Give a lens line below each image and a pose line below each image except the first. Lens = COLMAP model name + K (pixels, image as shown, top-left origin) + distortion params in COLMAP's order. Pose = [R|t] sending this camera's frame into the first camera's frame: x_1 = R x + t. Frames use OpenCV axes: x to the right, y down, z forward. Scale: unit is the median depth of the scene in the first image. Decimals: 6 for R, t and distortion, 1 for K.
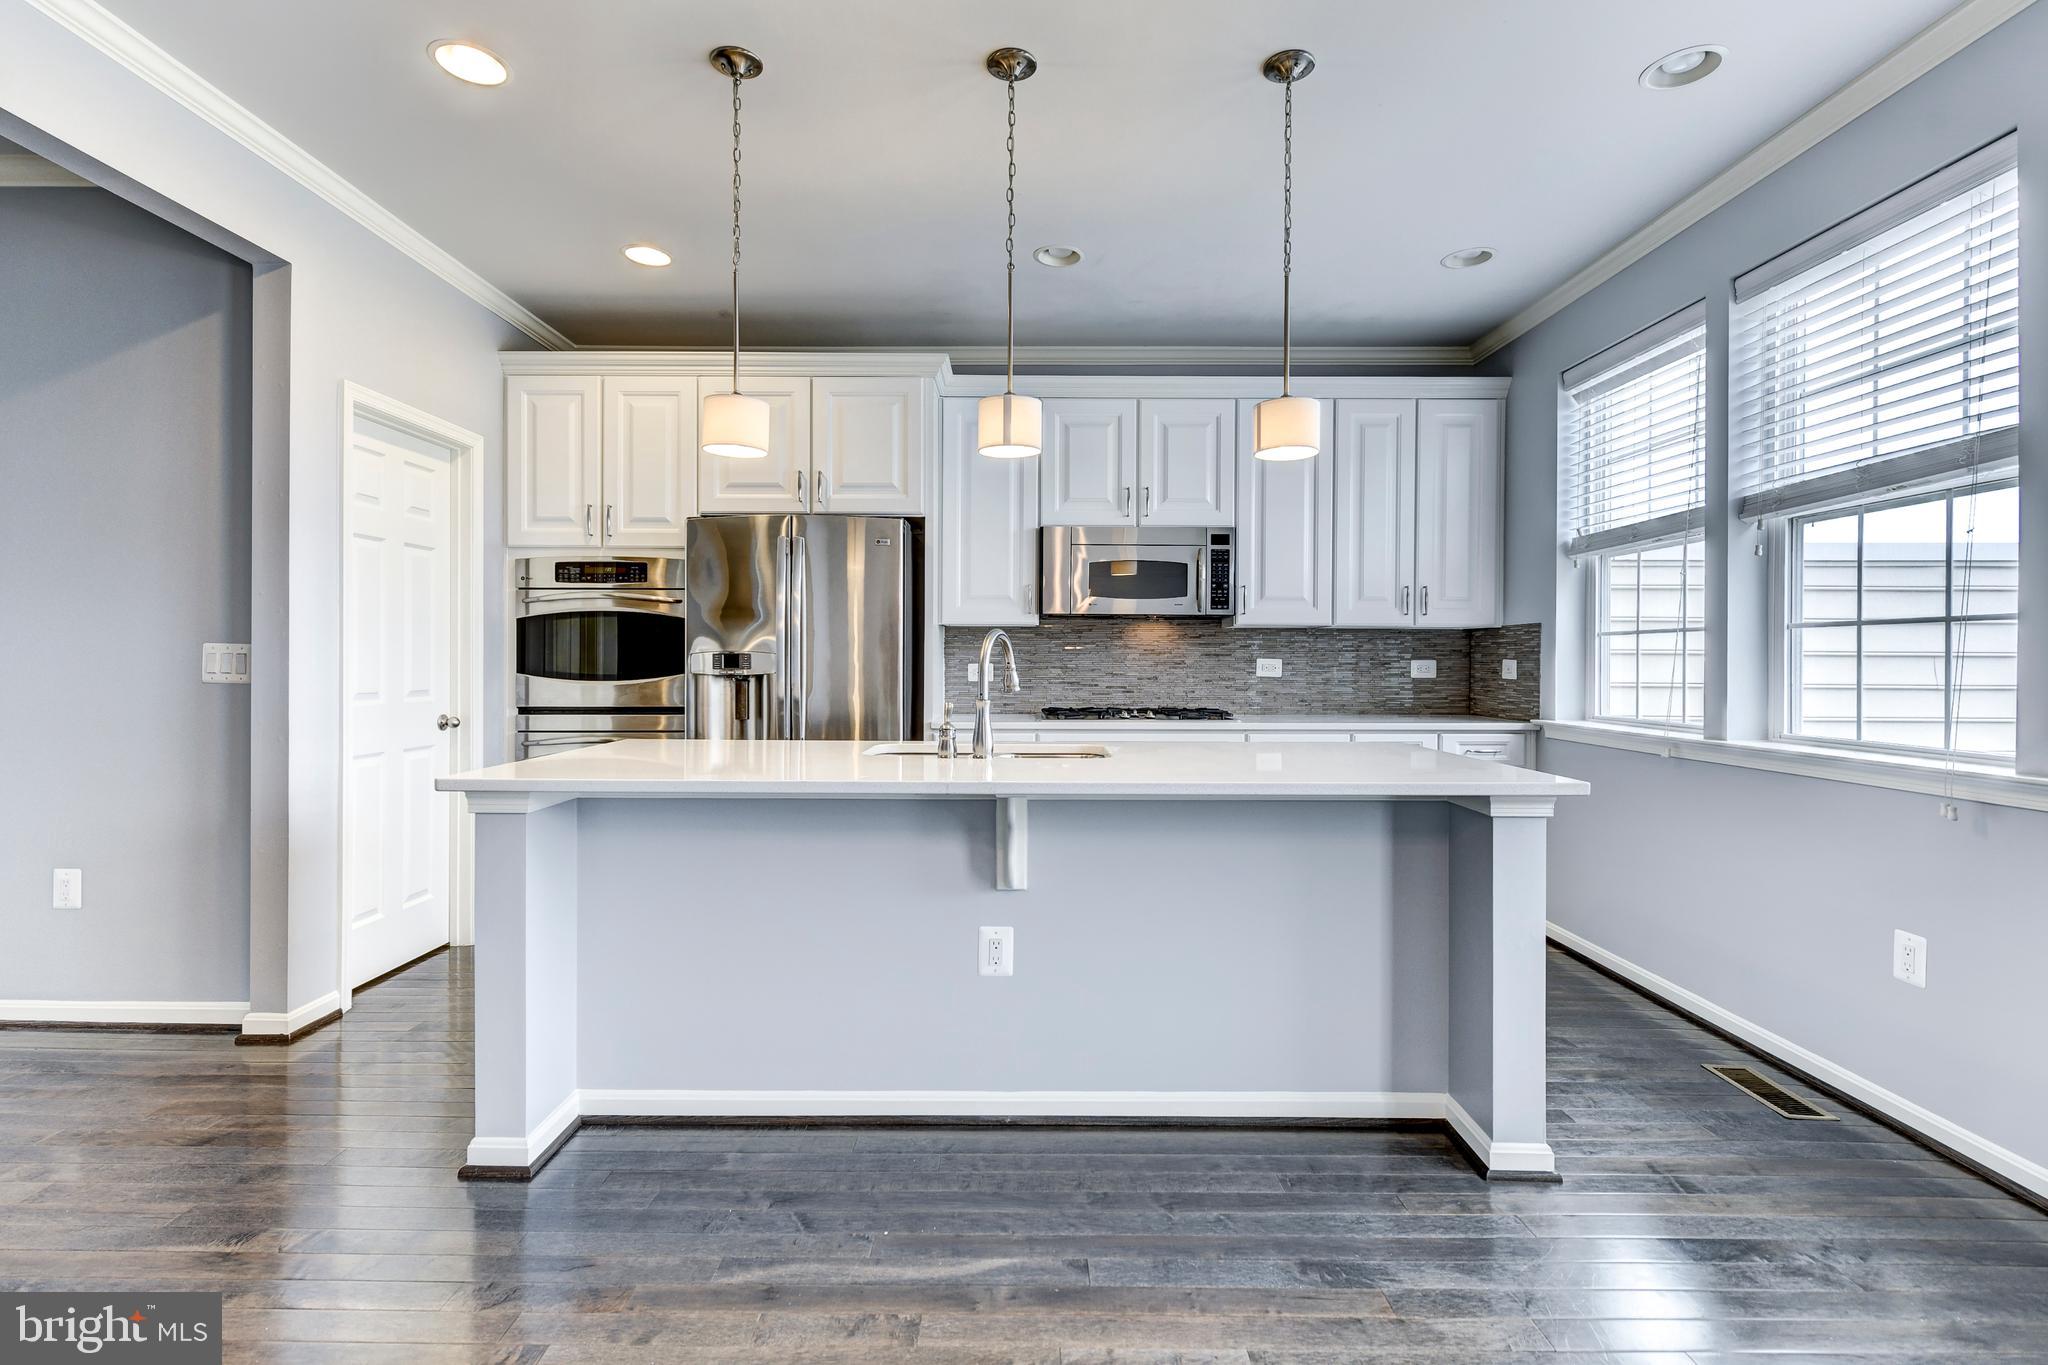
lens RADIAL K [[958.4, 0, 1040.1], [0, 958.4, 667.7], [0, 0, 1]] dist [-0.001833, 0.000241]
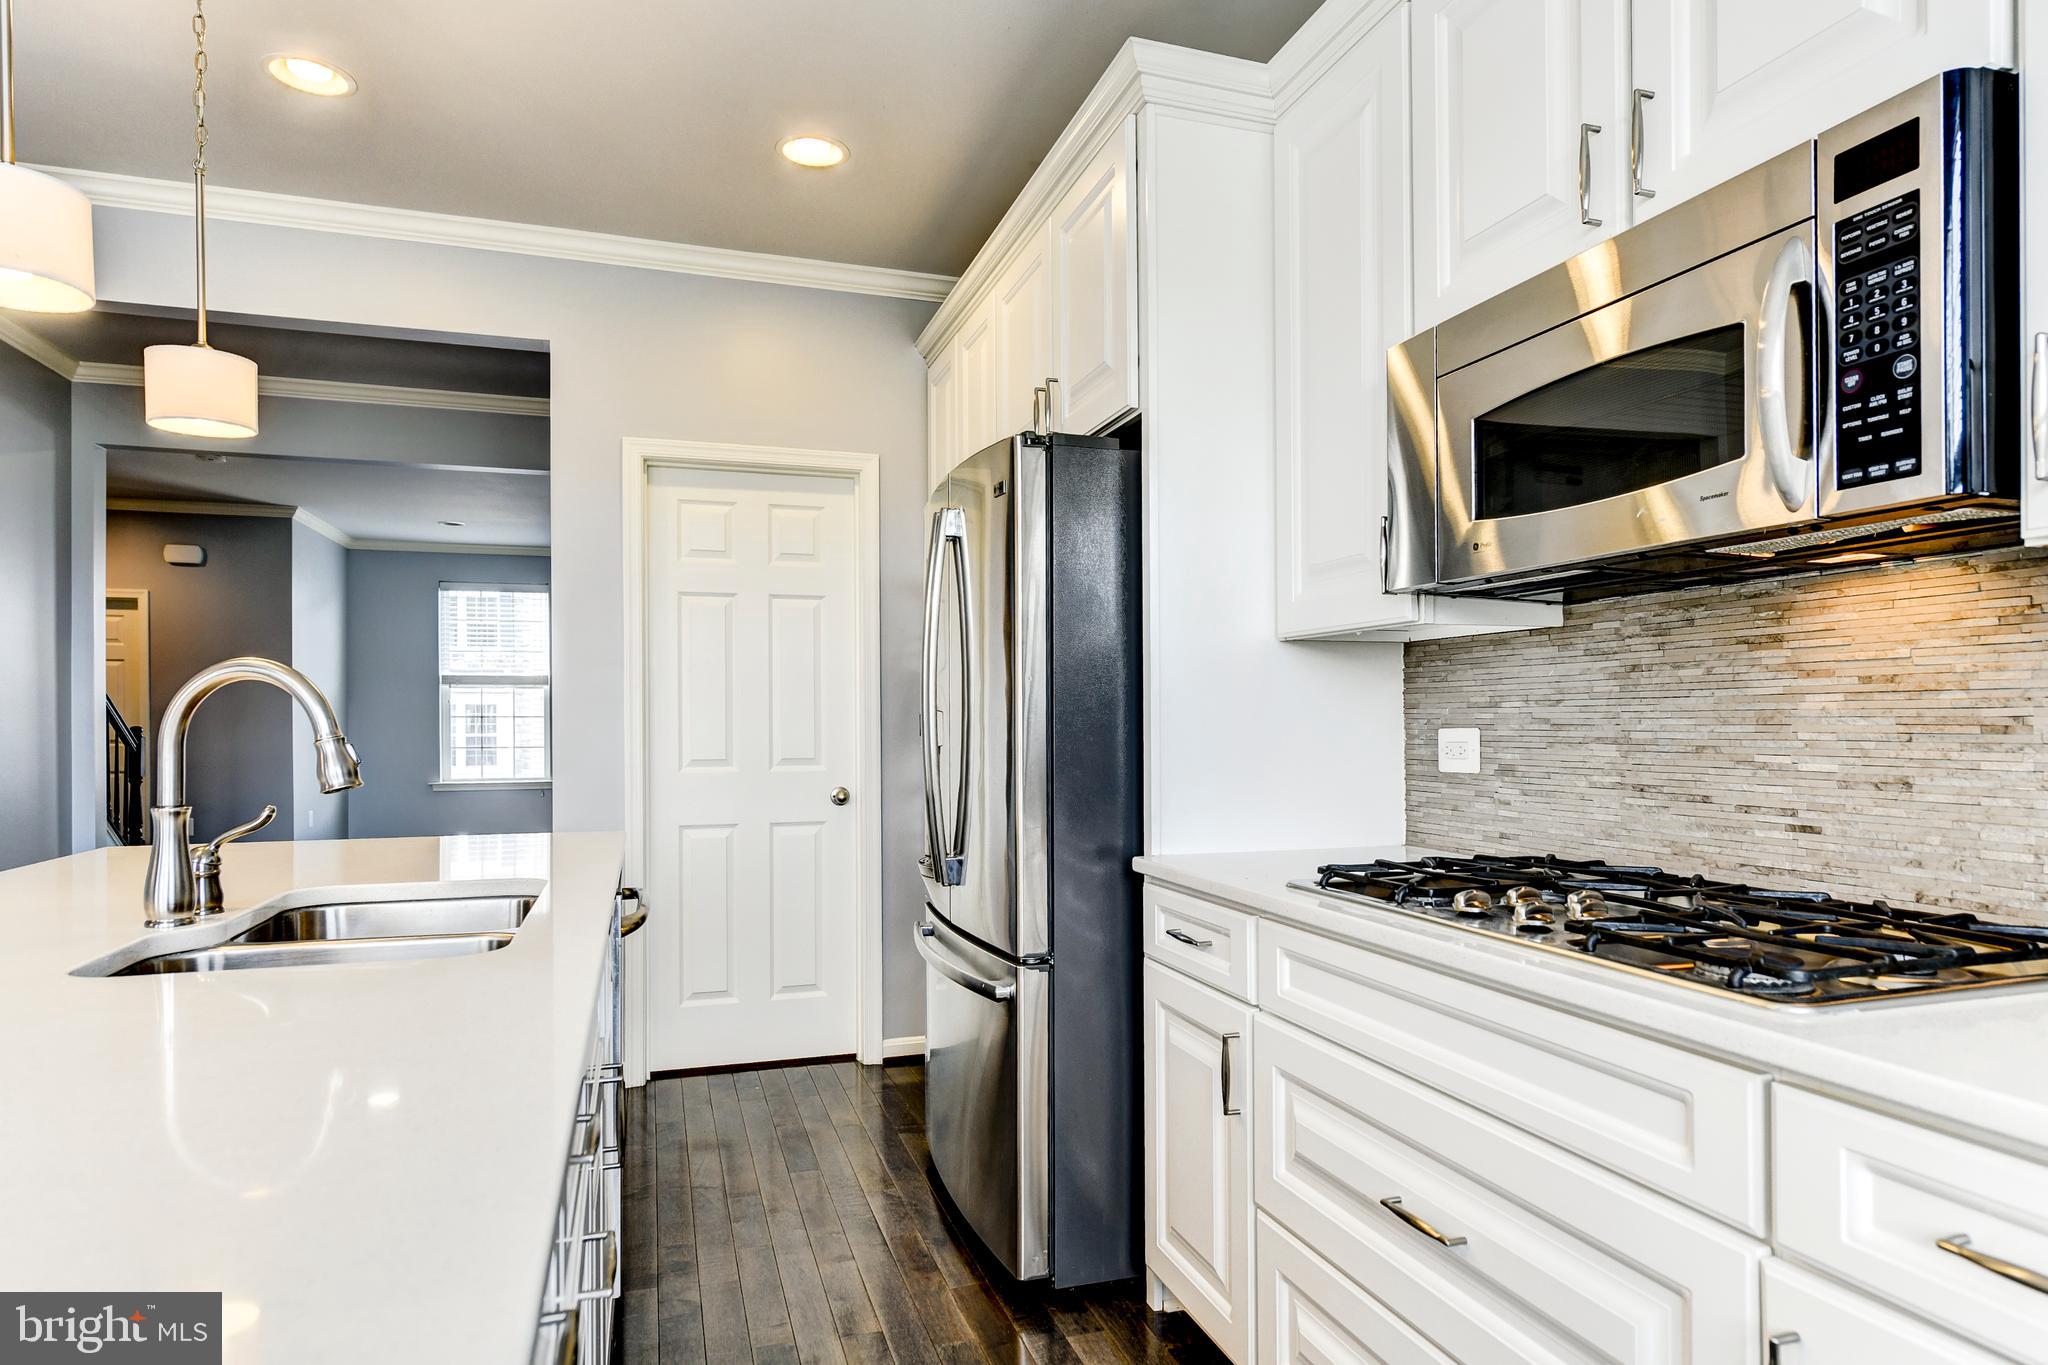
lens RADIAL K [[1178.5, 0, 1034.2], [0, 1178.5, 722.5], [0, 0, 1]] dist [0.000220, 0.002684]
pose [[0.302272, -0.003220, -0.953216, 0.382946], [-0.002357, 0.999989, -0.004125, -0.004665], [0.953219, 0.003493, 0.302261, 0.732537]]
